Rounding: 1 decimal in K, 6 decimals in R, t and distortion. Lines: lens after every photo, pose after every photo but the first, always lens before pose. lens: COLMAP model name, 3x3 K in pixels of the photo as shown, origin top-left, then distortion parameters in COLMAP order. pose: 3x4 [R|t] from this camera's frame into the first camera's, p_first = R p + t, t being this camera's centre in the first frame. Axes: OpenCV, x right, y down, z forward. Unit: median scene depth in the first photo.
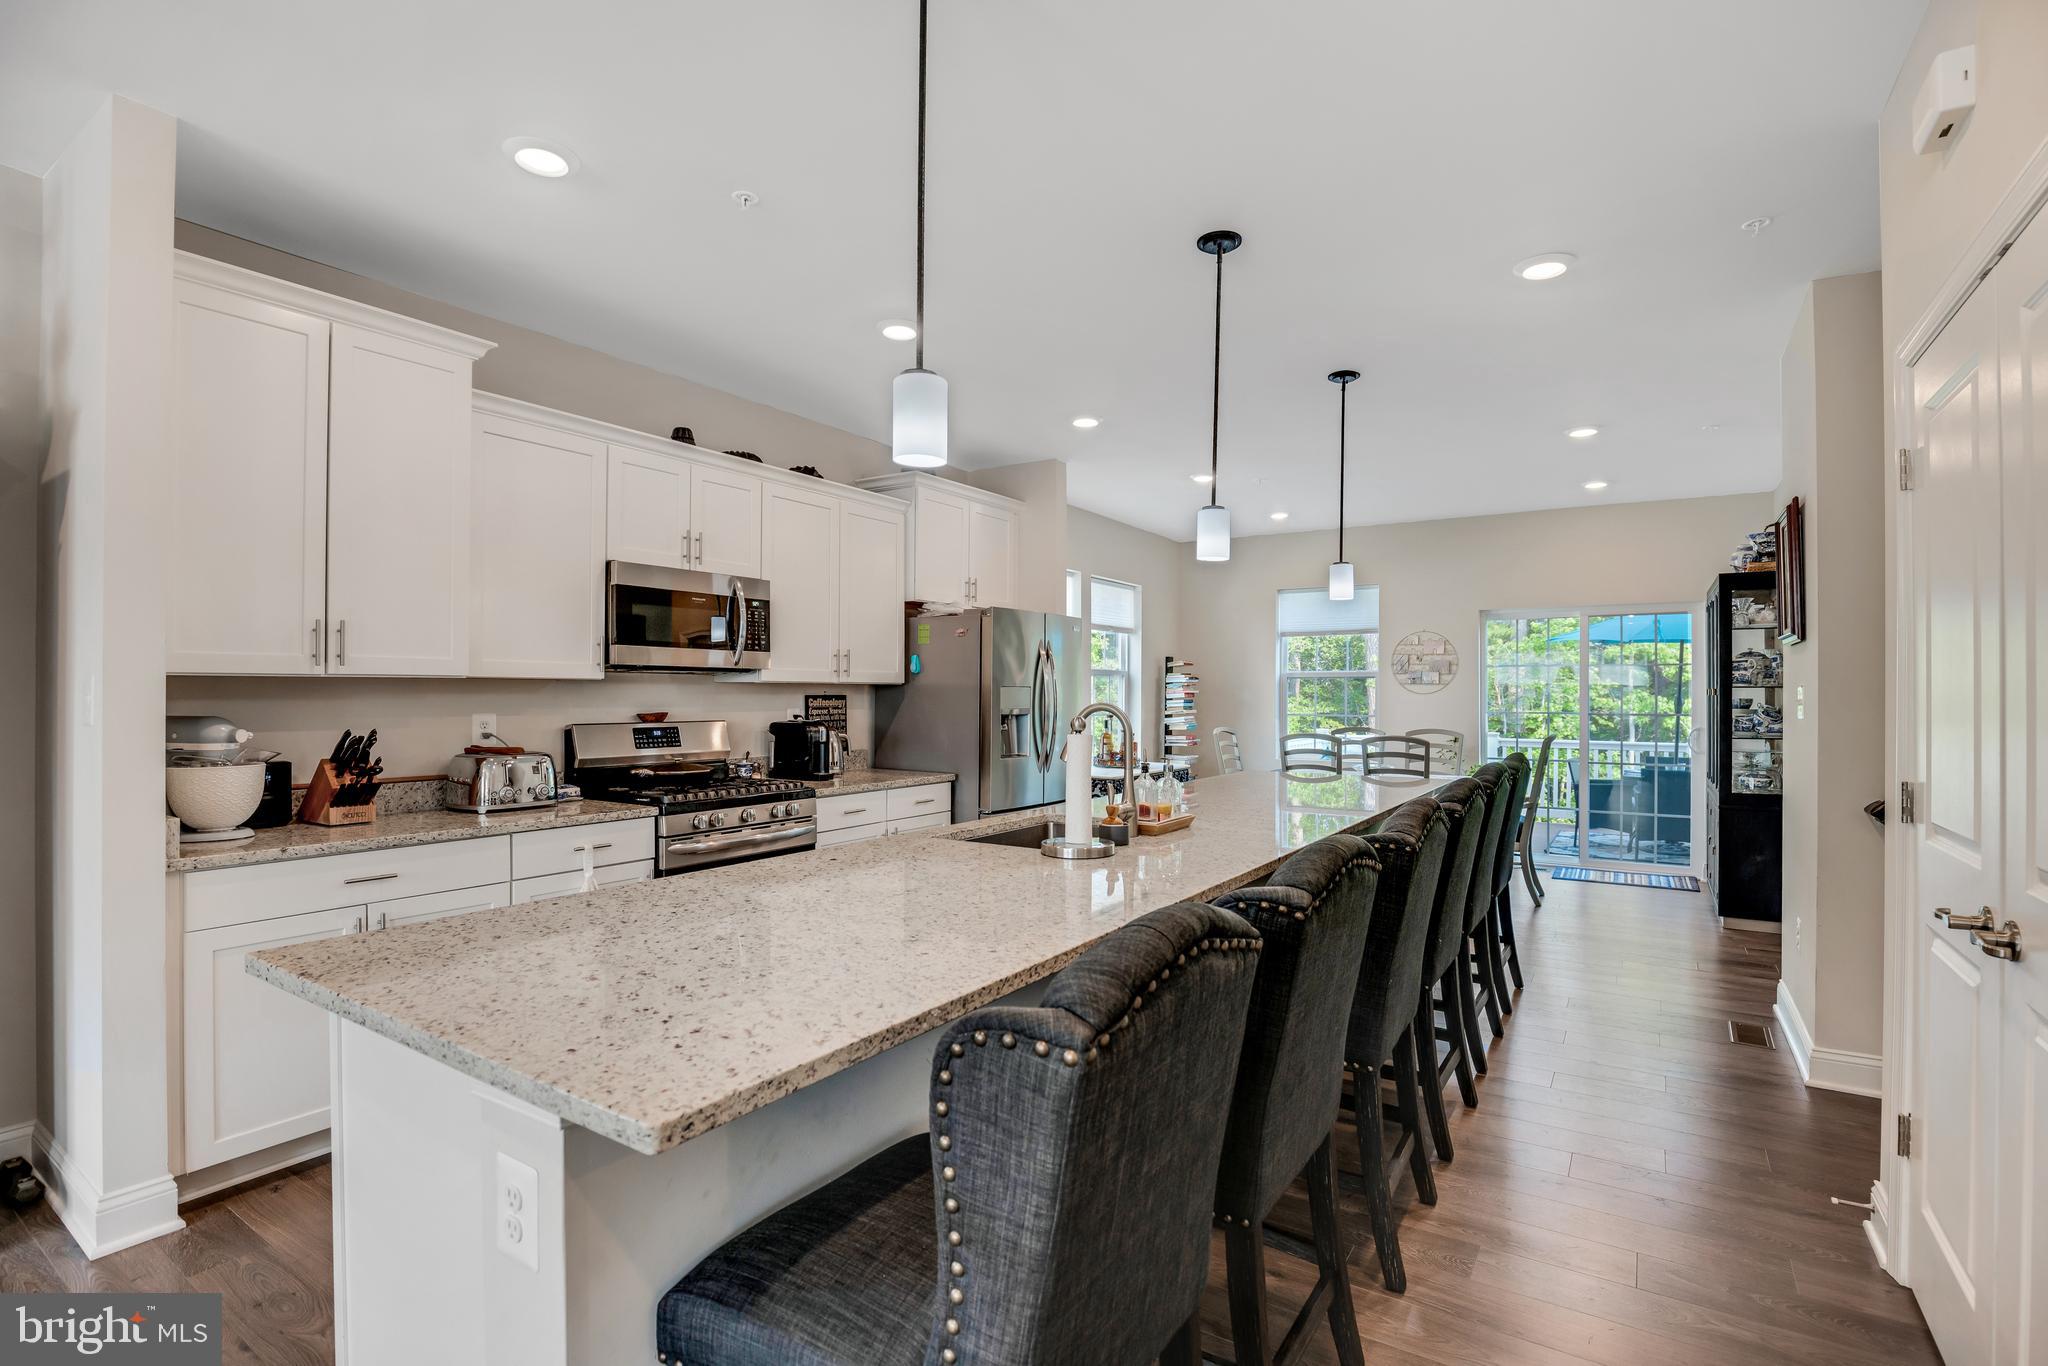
lens RADIAL K [[949.6, 0, 1024.7], [0, 949.6, 698.2], [0, 0, 1]] dist [-0.034977, 0.006424]
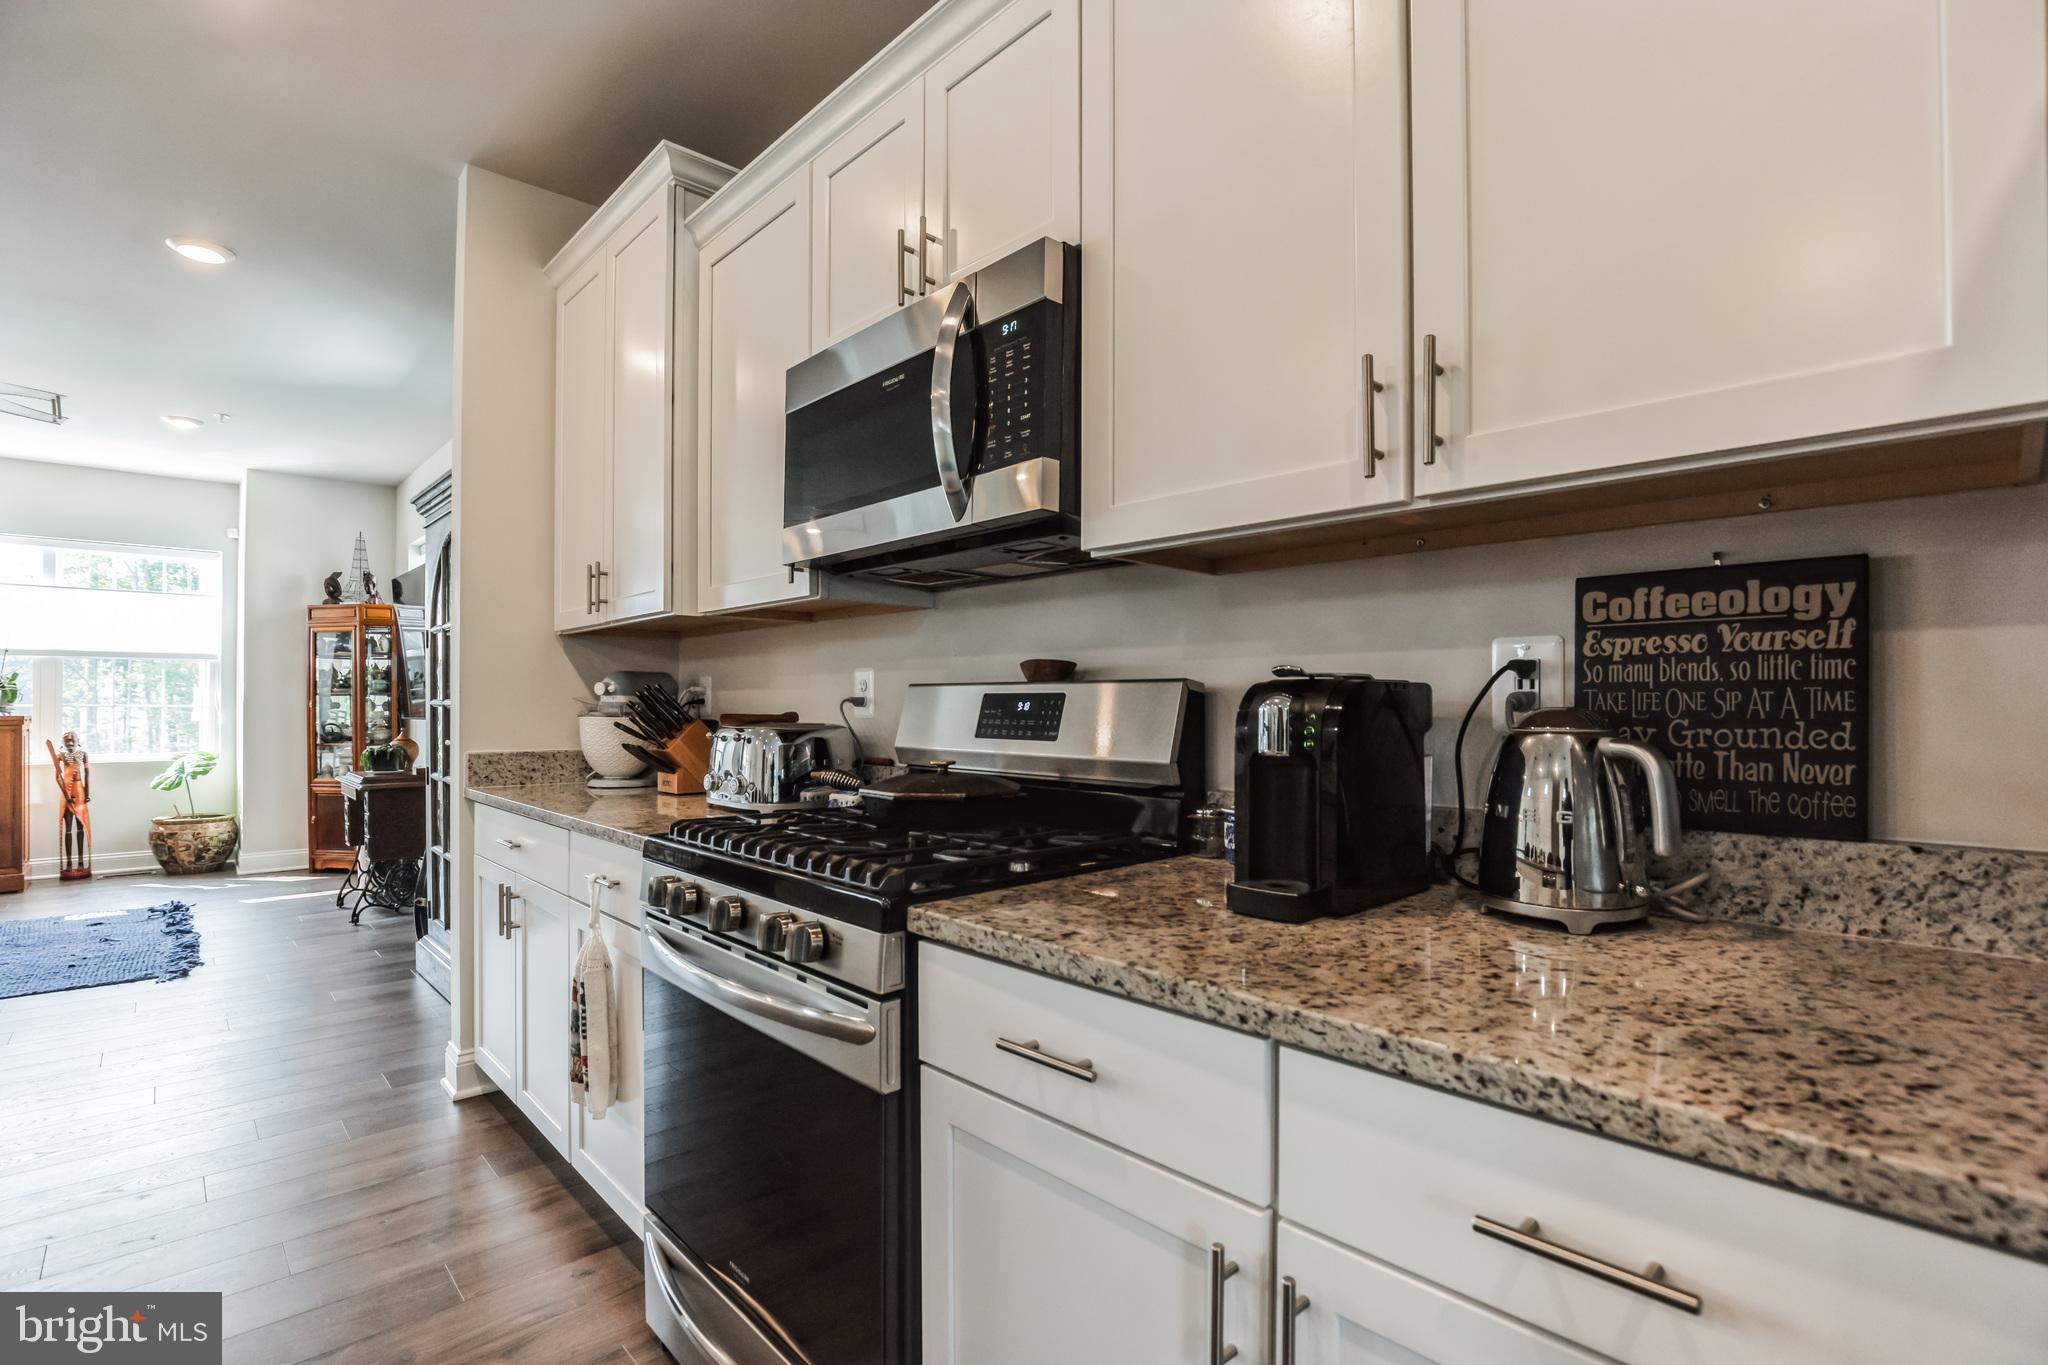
lens RADIAL K [[939.8, 0, 1038.6], [0, 939.8, 704.5], [0, 0, 1]] dist [-0.029594, 0.003828]
pose [[-0.216668, -0.001682, -0.976244, 0.042446], [-0.006076, 0.999981, -0.000375, 0.036556], [0.976226, 0.005851, -0.216674, 1.106518]]
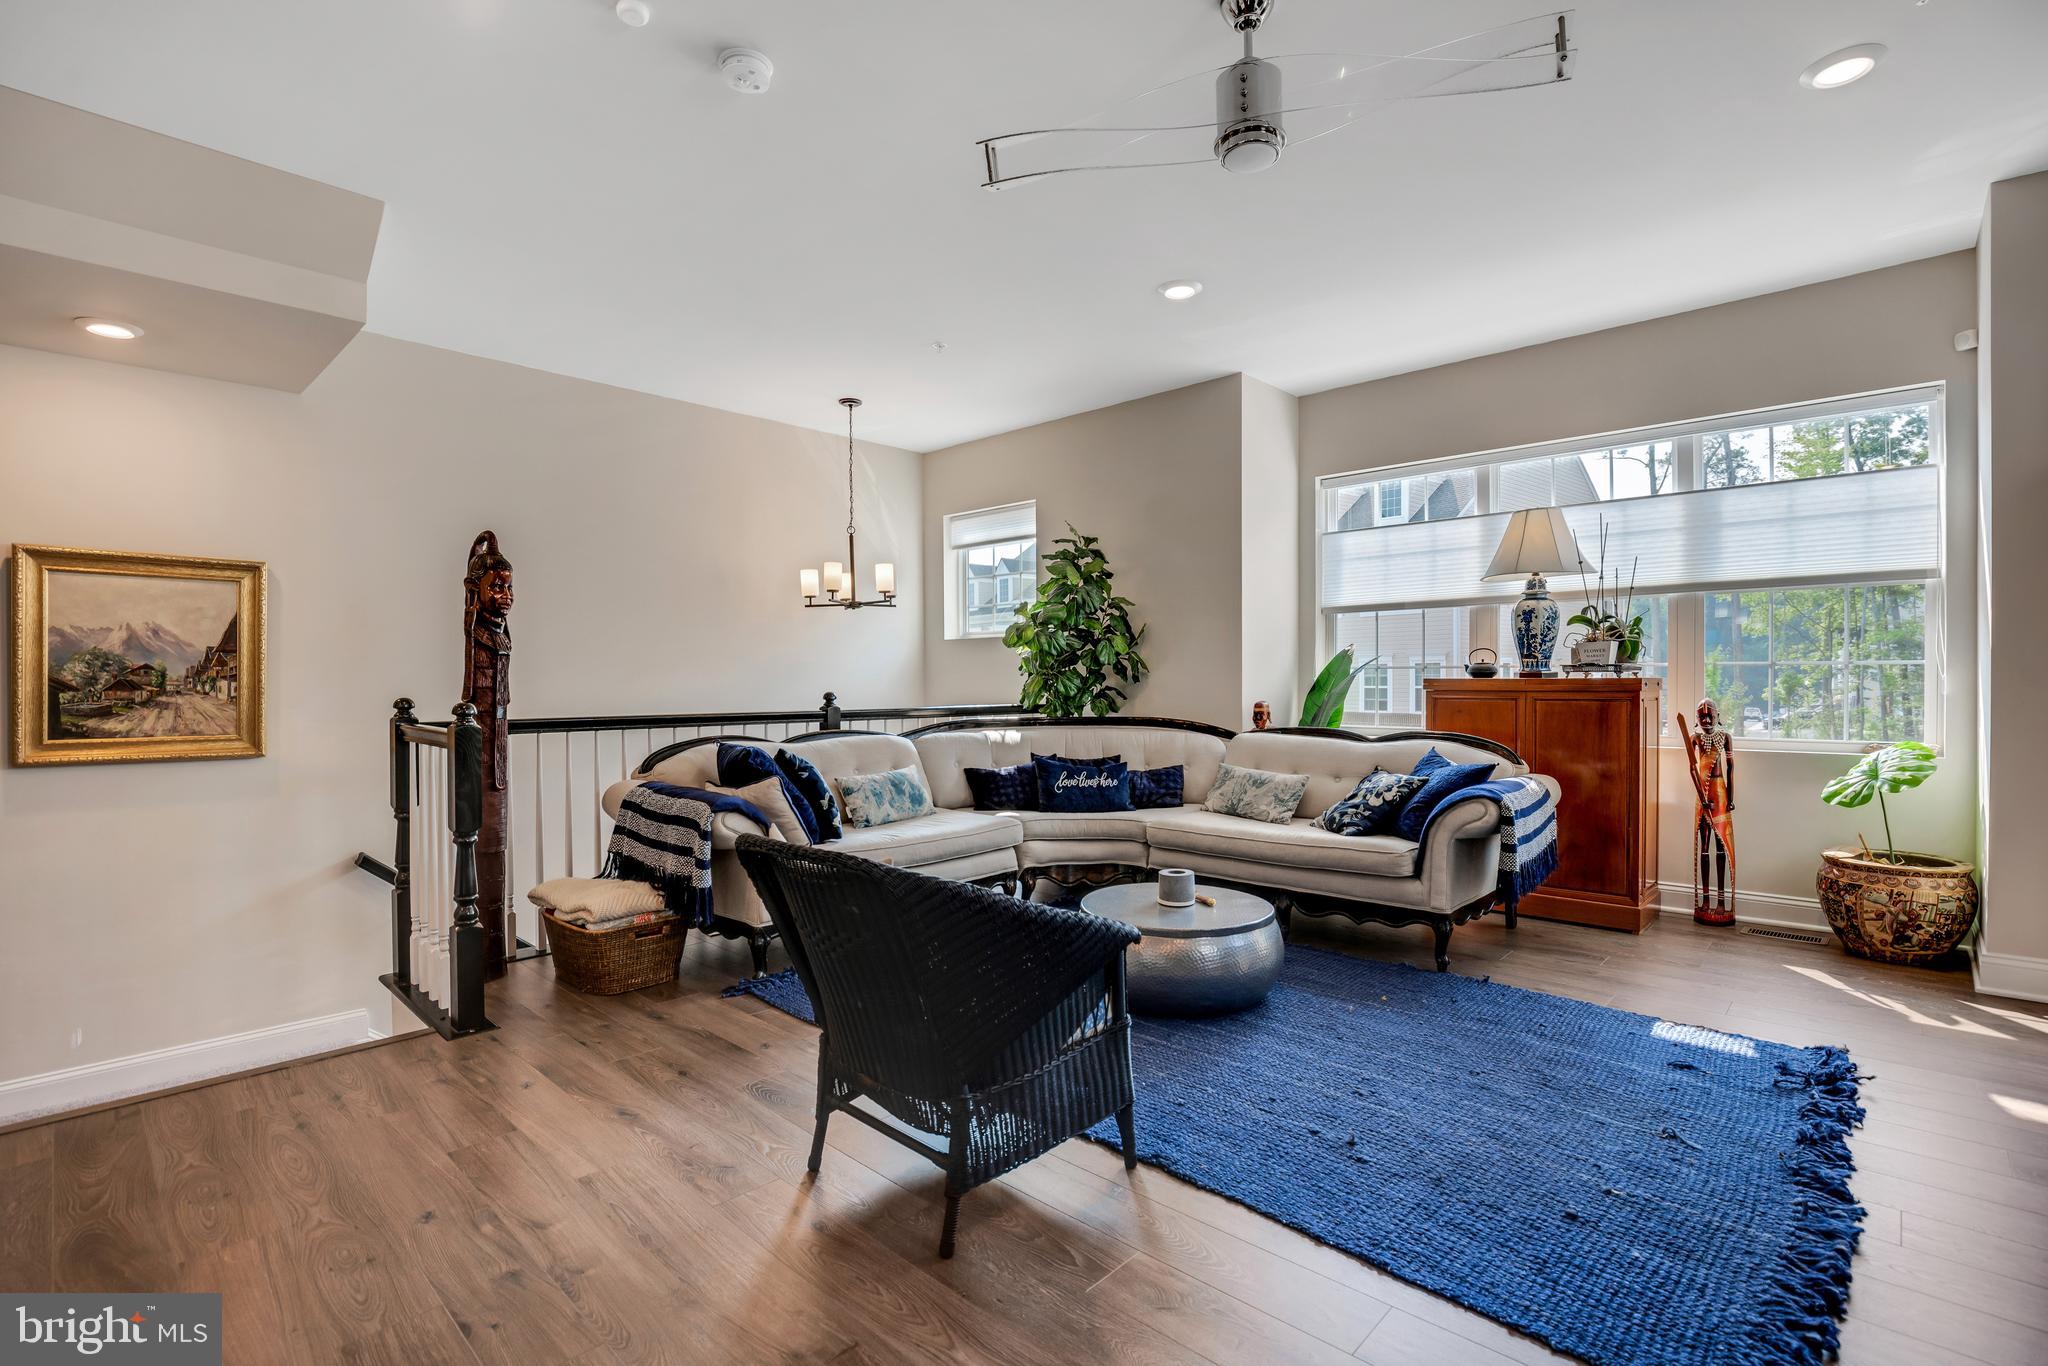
lens RADIAL K [[949.6, 0, 1023.9], [0, 949.6, 687.6], [0, 0, 1]] dist [-0.034977, 0.006424]
pose [[-0.985945, 0.002454, 0.167053, -0.495000], [0.004836, 0.999892, 0.013852, 0.055811], [-0.167001, 0.014466, -0.985851, 0.380450]]
